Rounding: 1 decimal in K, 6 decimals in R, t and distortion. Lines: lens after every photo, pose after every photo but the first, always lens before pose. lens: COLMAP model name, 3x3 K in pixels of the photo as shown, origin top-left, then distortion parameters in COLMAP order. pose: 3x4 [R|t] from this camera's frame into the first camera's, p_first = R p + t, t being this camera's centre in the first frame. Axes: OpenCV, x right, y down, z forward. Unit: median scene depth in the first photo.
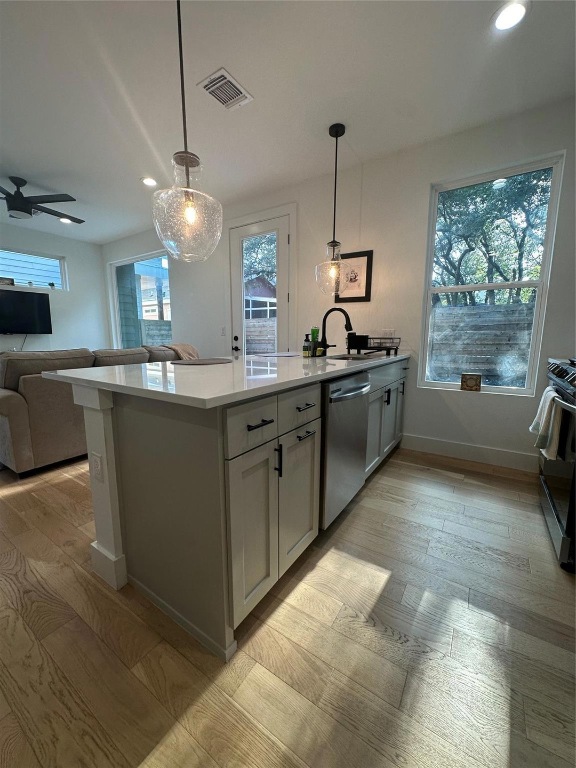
lens RADIAL K [[306.0, 0, 288.3], [0, 306.0, 382.8], [0, 0, 1]] dist [-0.005510, 0.001411]
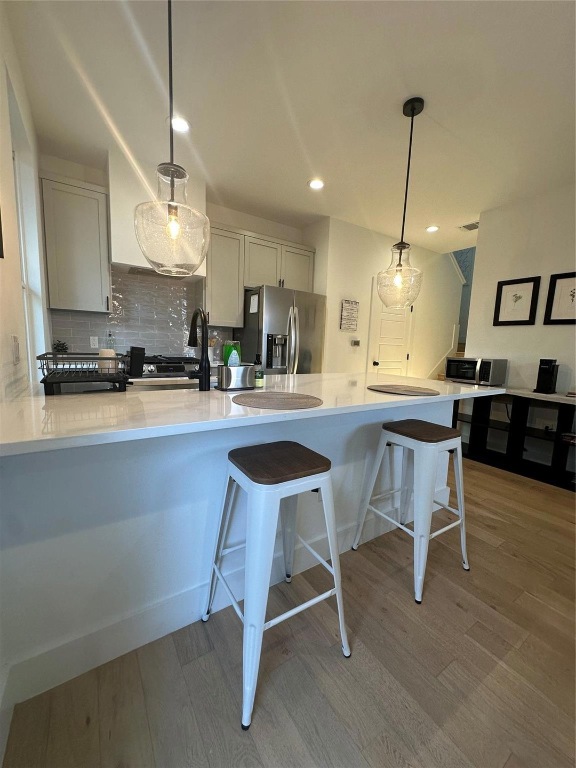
lens RADIAL K [[306.0, 0, 288.4], [0, 306.0, 383.3], [0, 0, 1]] dist [-0.005510, 0.001411]
pose [[-0.917893, -0.084780, 0.387665, -0.149084], [0.022280, 0.964360, 0.263653, -0.151321], [-0.396201, 0.250643, -0.883291, 0.883454]]
